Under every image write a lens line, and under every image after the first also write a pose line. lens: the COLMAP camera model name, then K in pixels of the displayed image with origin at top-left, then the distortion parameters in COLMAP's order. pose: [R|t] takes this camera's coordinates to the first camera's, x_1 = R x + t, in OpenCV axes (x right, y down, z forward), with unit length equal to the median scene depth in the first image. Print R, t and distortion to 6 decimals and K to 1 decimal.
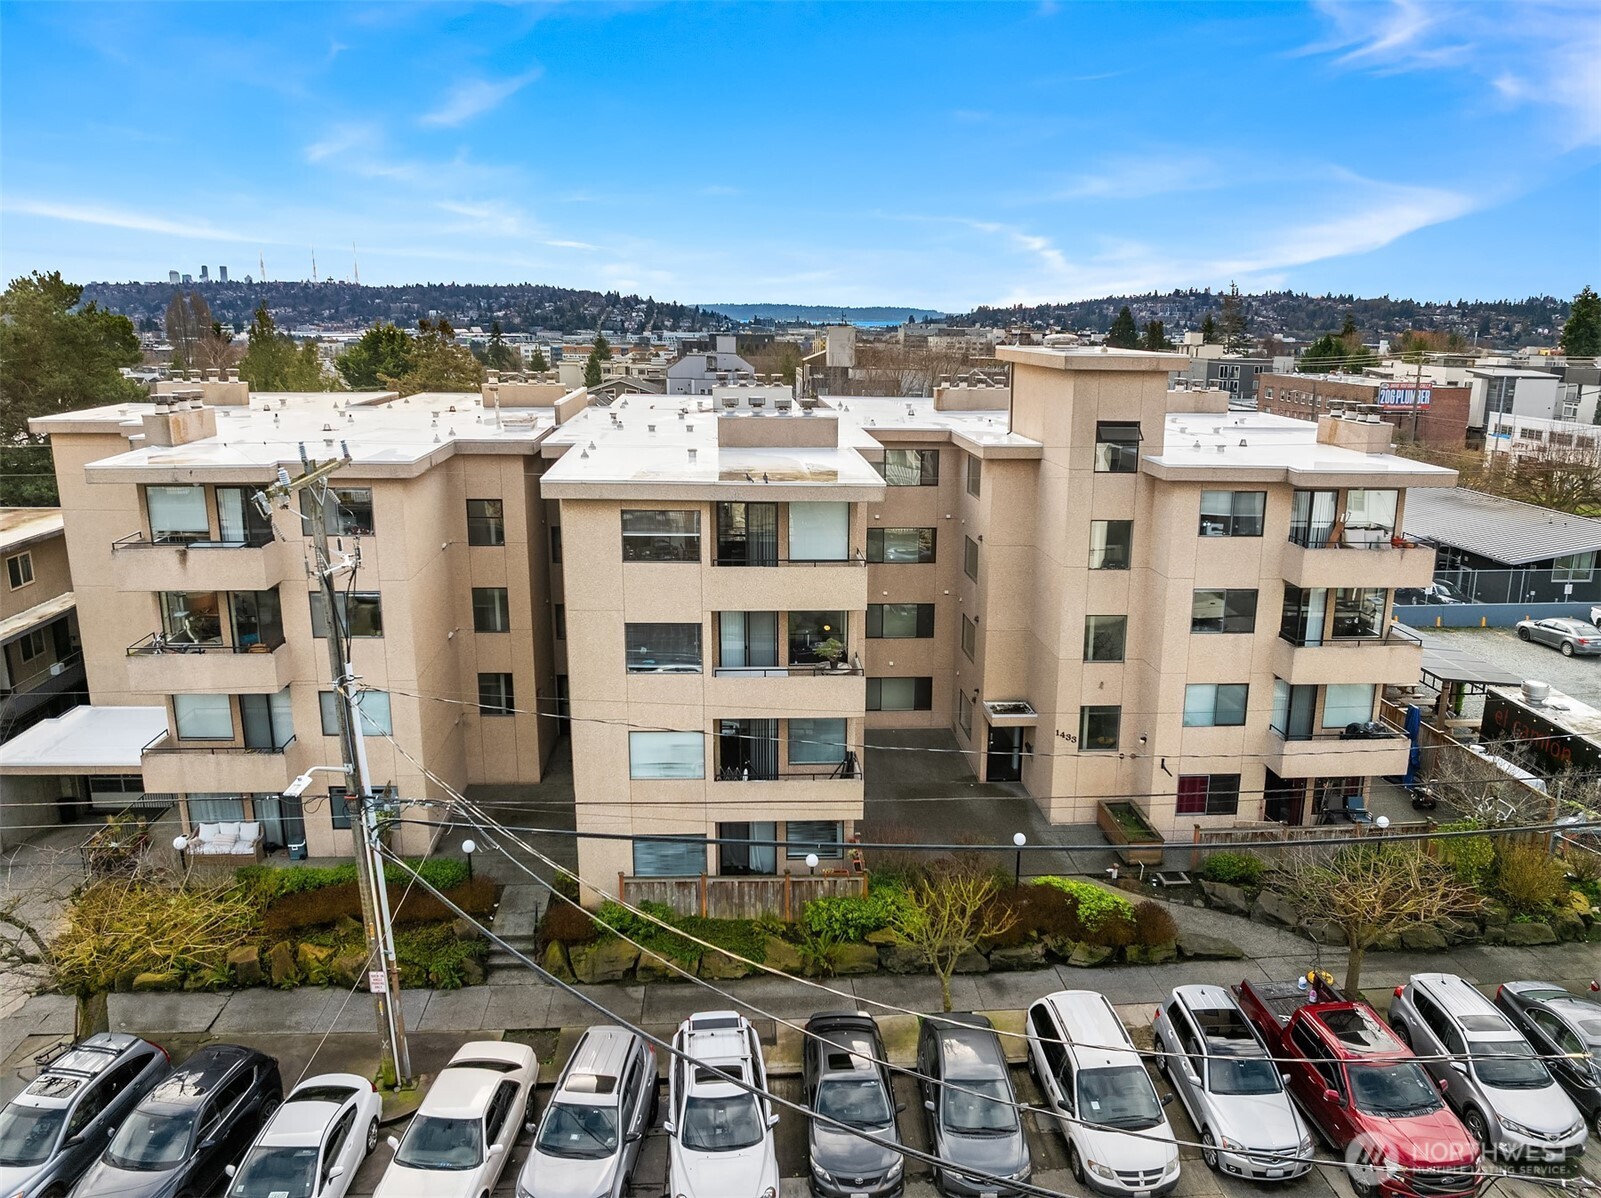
lens RADIAL K [[1167.6, 0, 800.5], [0, 1167.6, 599.0], [0, 0, 1]] dist [-0.044568, 0.001421]
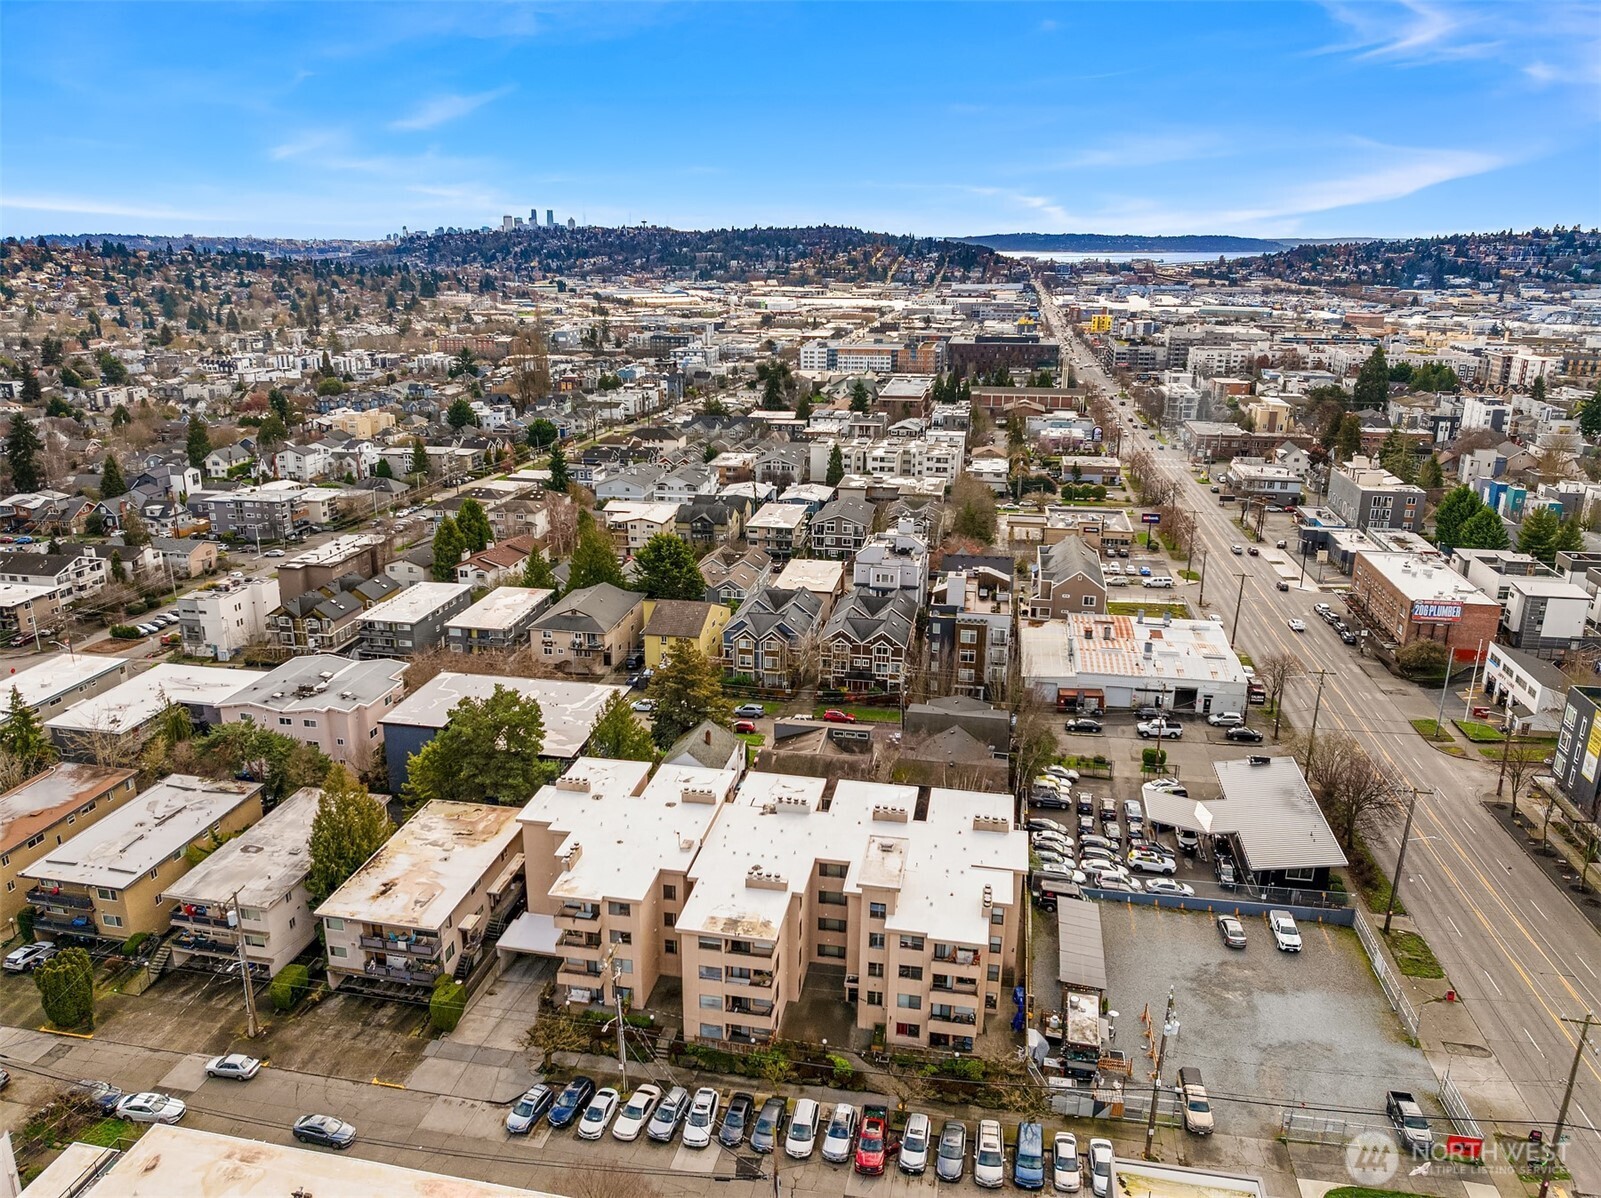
lens RADIAL K [[1167.6, 0, 800.5], [0, 1167.6, 599.0], [0, 0, 1]] dist [-0.044568, 0.001421]
pose [[0.969568, 0.083653, -0.230088, 0.744766], [-0.070146, 0.995332, 0.066281, -1.164264], [0.234559, -0.048125, 0.970910, -1.940472]]
